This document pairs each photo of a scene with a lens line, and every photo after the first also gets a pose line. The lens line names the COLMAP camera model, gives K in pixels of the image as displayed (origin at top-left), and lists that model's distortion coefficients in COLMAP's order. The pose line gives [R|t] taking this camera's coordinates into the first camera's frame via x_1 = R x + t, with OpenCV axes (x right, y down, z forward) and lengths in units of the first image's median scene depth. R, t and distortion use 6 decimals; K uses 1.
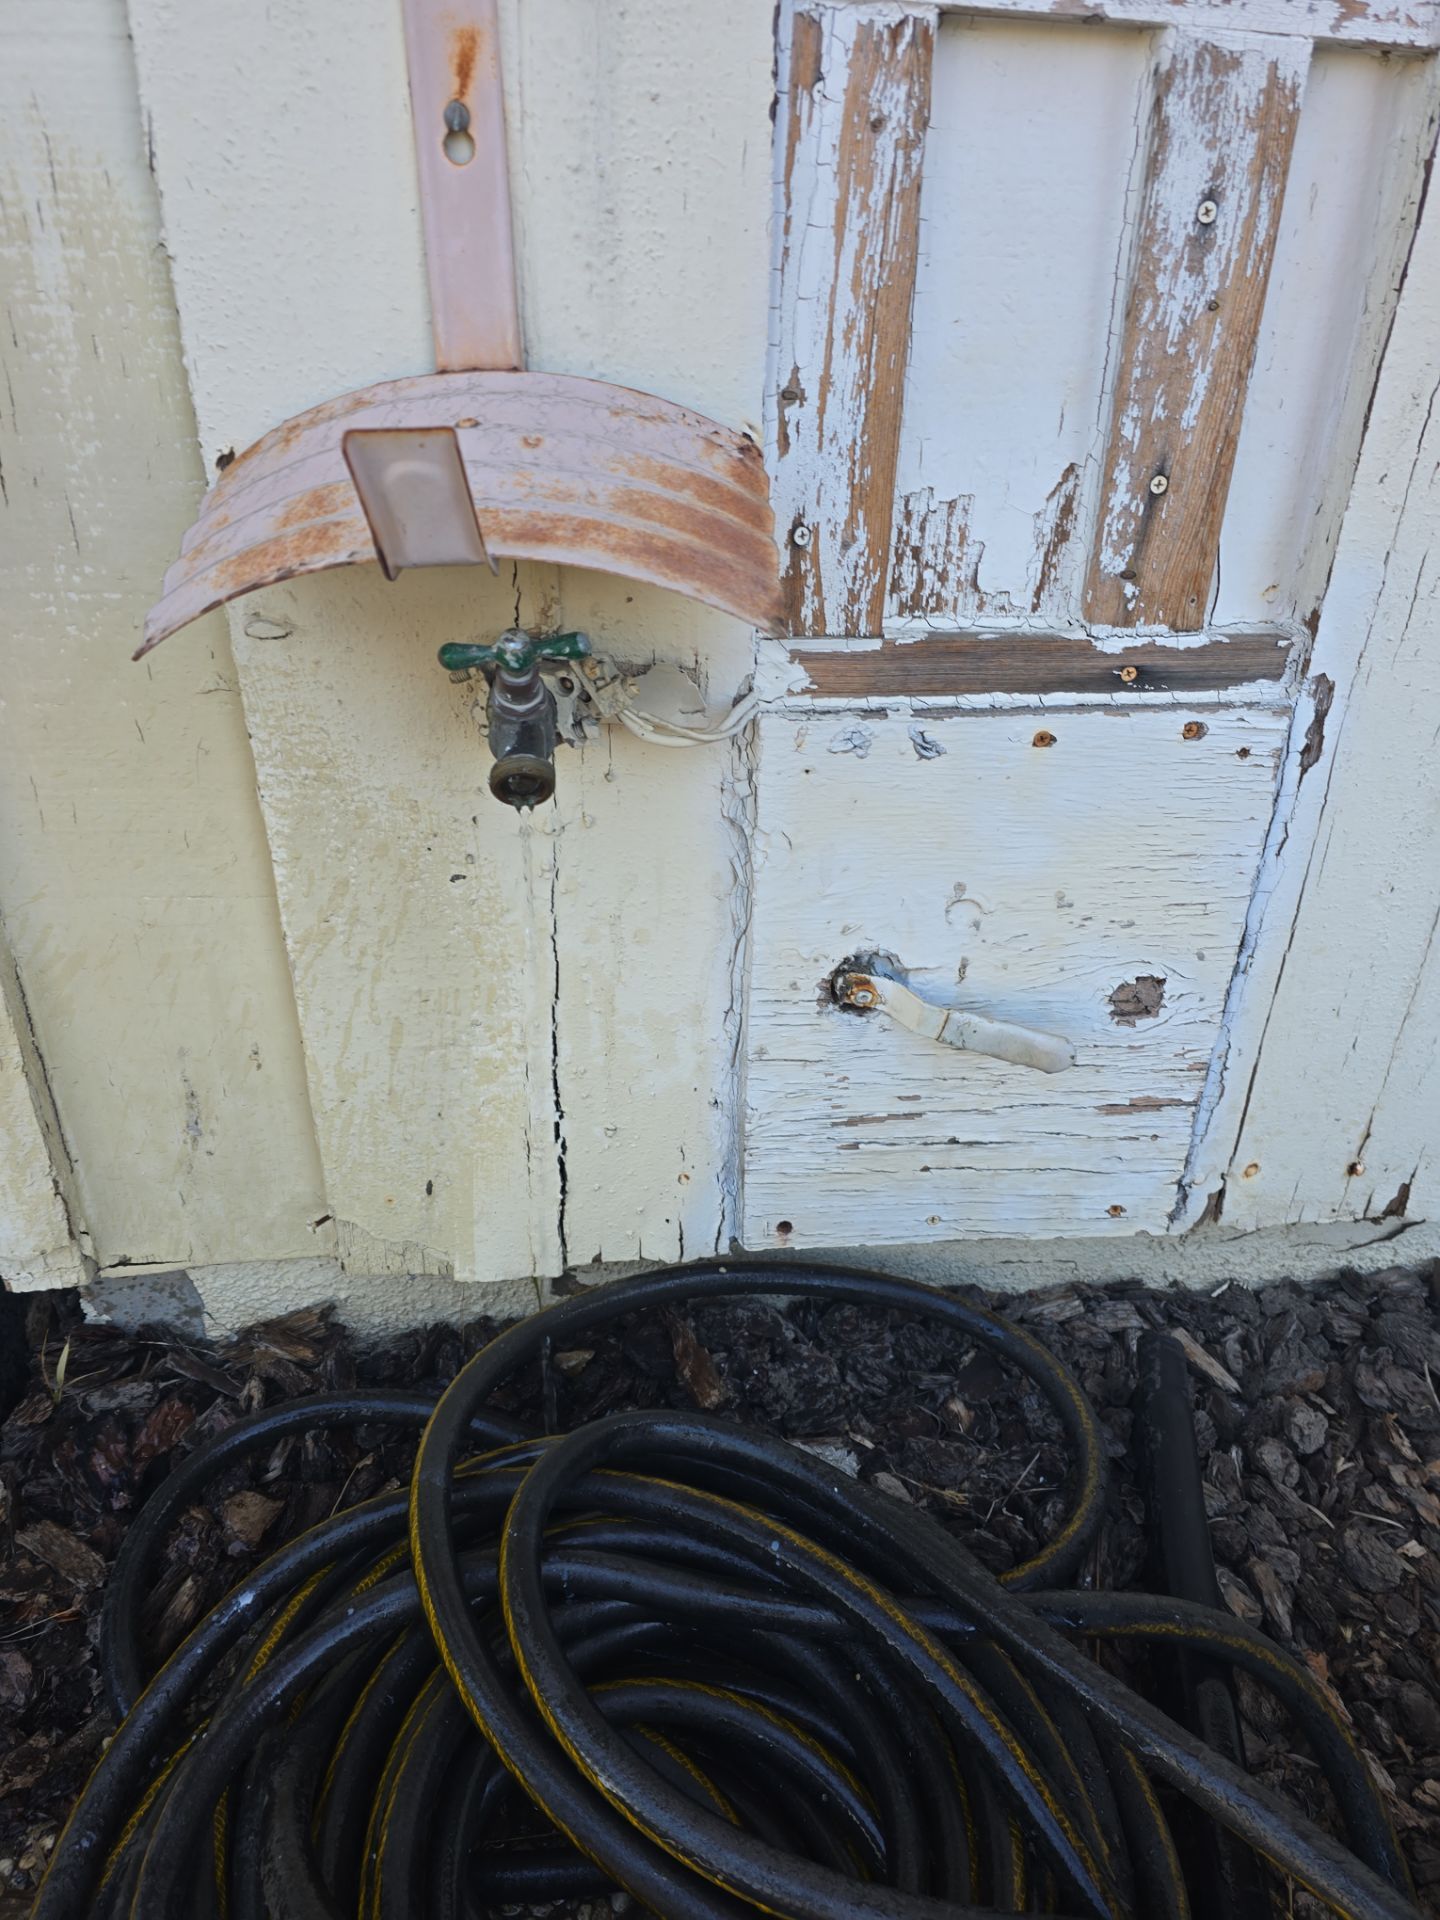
lens RADIAL K [[1291.0, 0, 742.9], [0, 1291.0, 957.3], [0, 0, 1]] dist [0.062890, -0.051632]
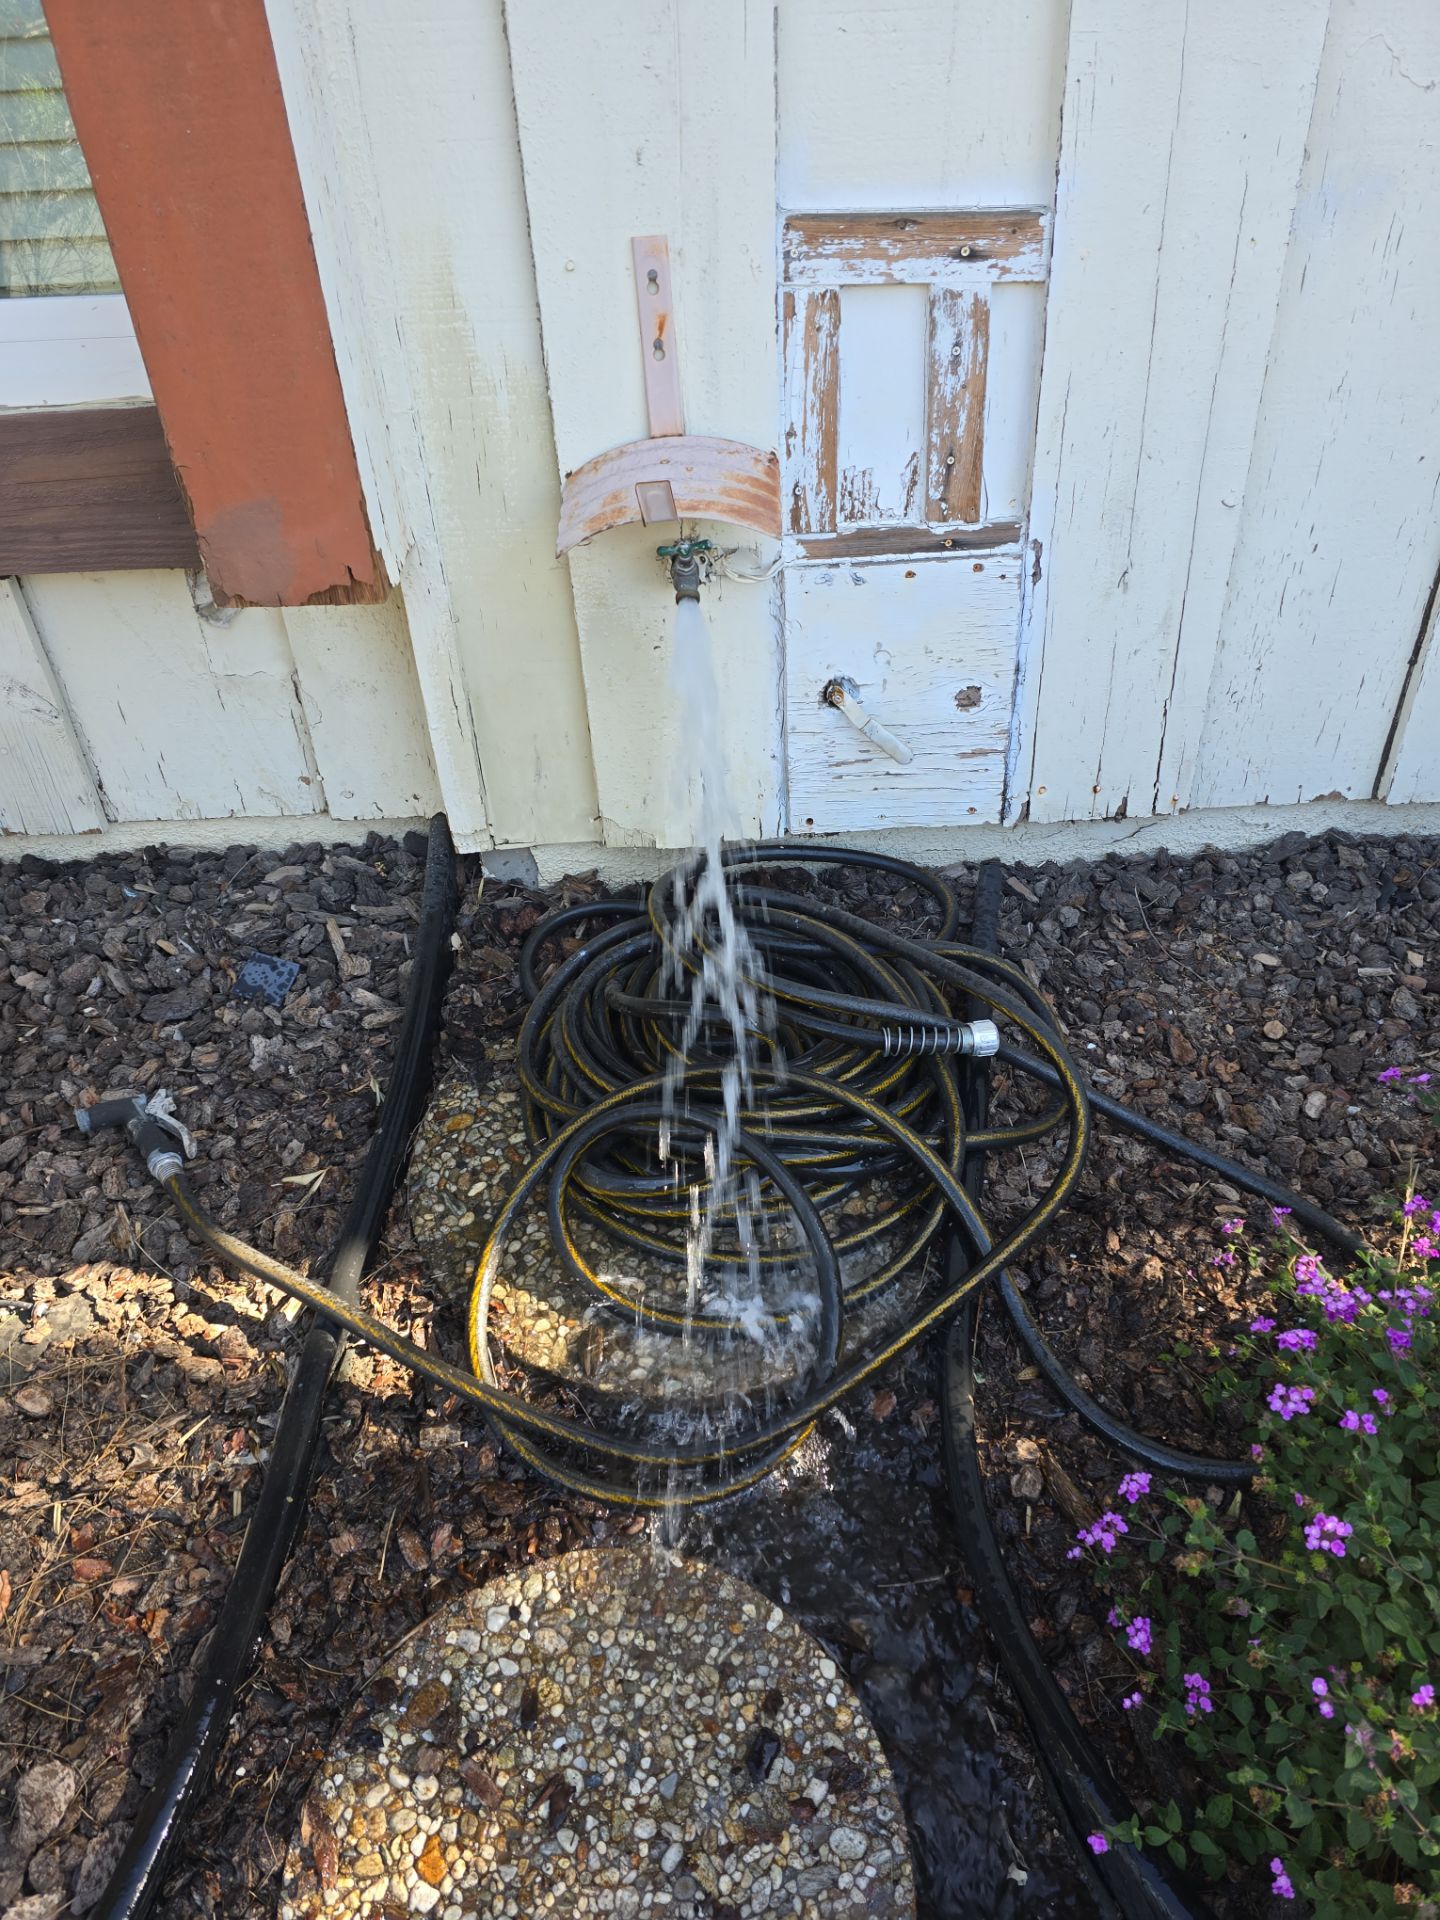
lens RADIAL K [[1316.5, 0, 742.3], [0, 1316.5, 970.4], [0, 0, 1]] dist [0.039215, -0.002491]
pose [[0.995398, -0.014747, -0.094683, 0.151480], [0.024619, 0.994277, 0.103959, 0.281318], [0.092608, -0.105812, 0.990064, -1.432486]]
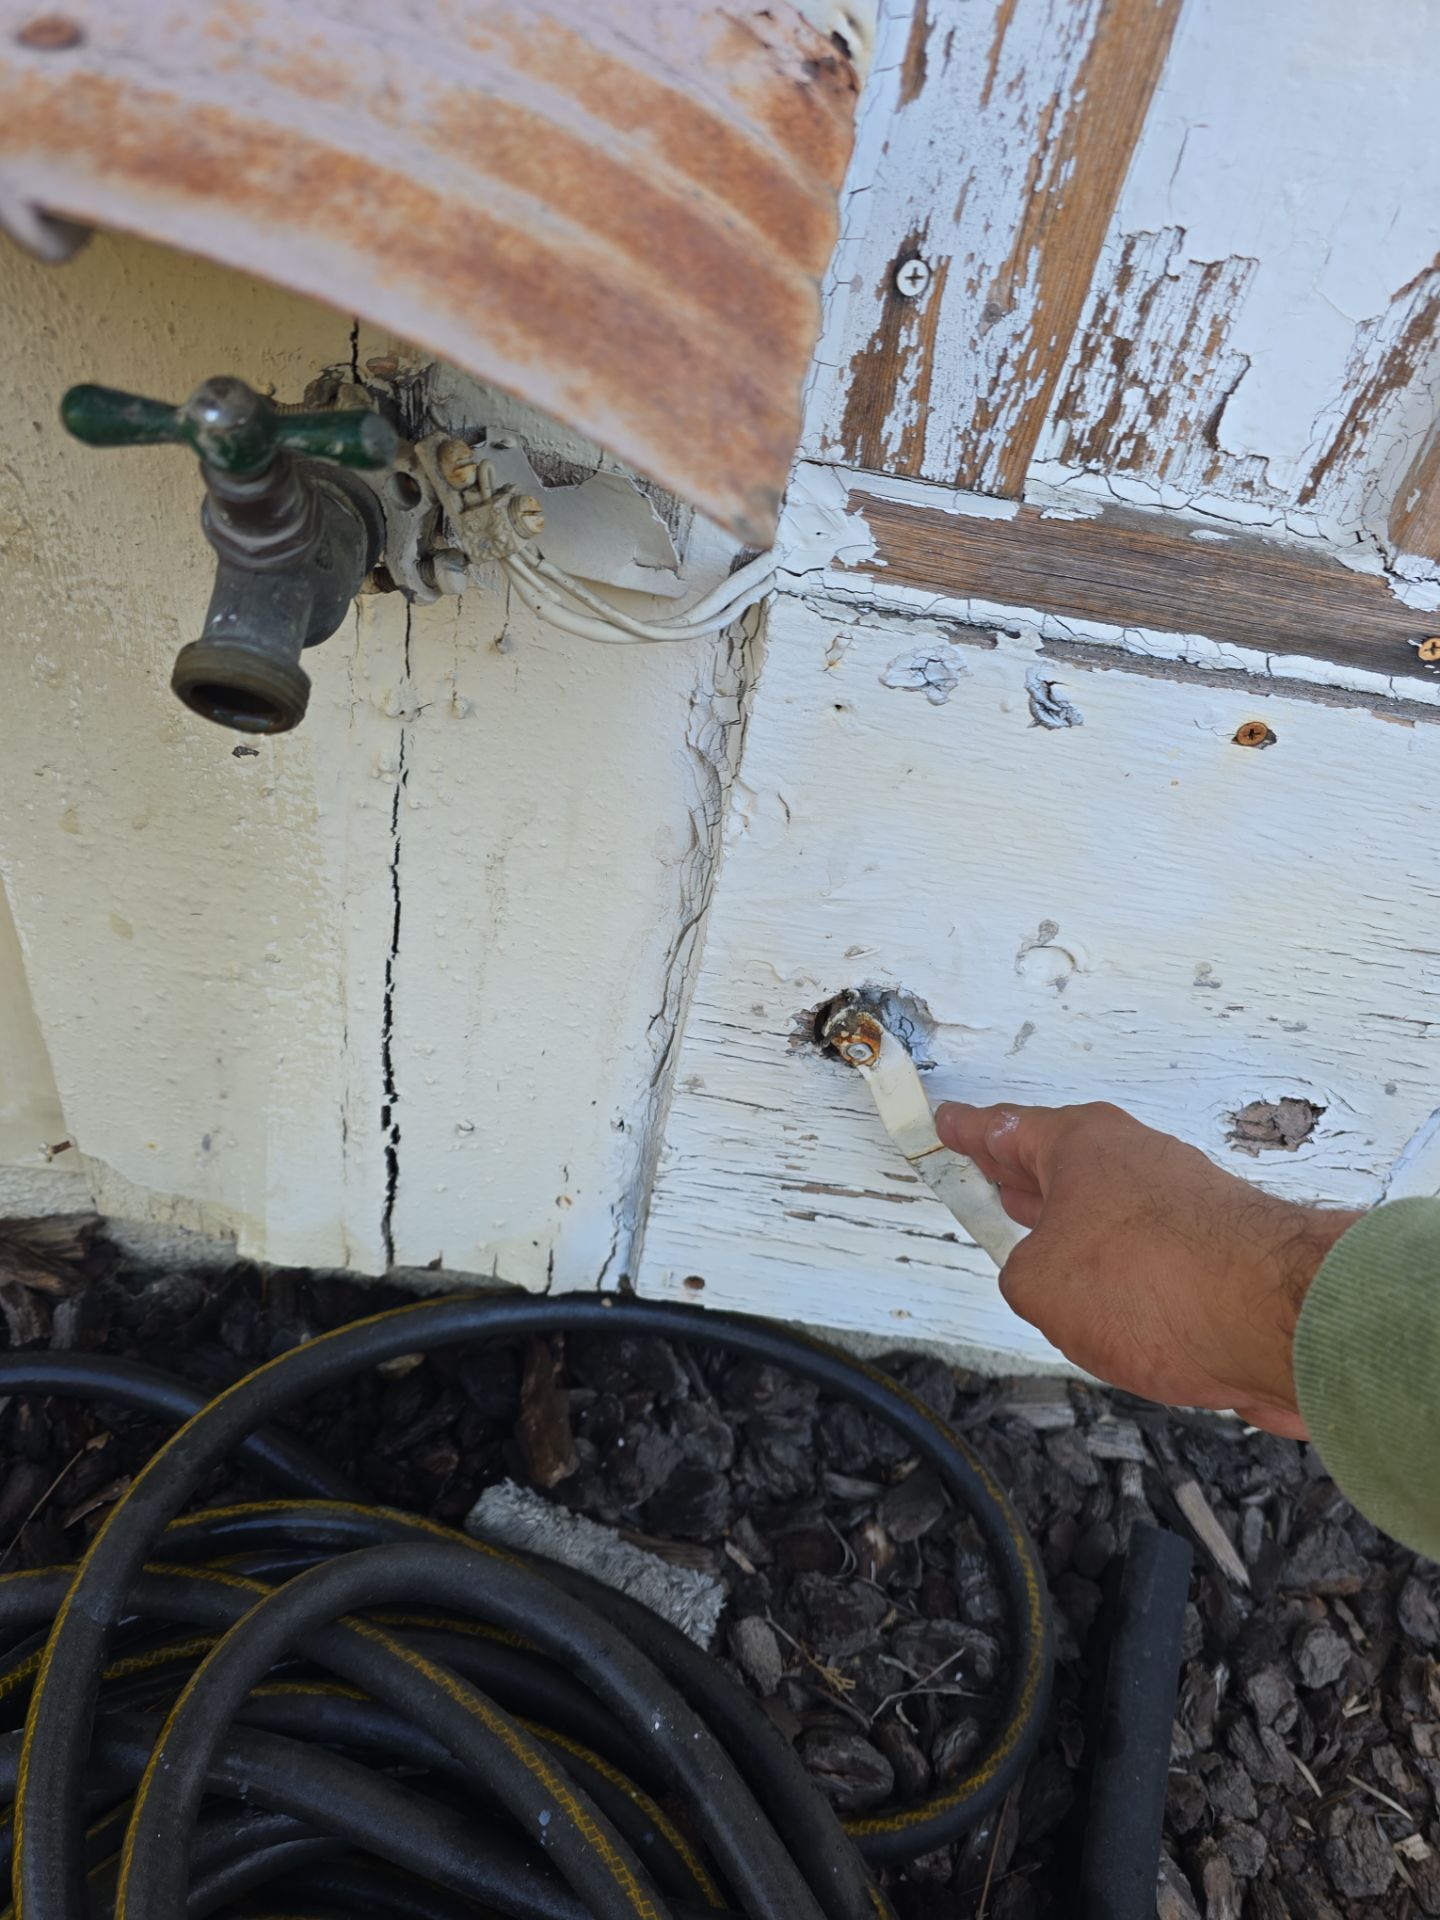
lens RADIAL K [[1305.3, 0, 749.6], [0, 1305.3, 952.0], [0, 0, 1]] dist [0.034893, -0.035764]
pose [[0.977043, 0.212152, -0.019474, 0.046496], [-0.203849, 0.957525, 0.203938, -0.152356], [0.061913, -0.195286, 0.978790, 0.408478]]
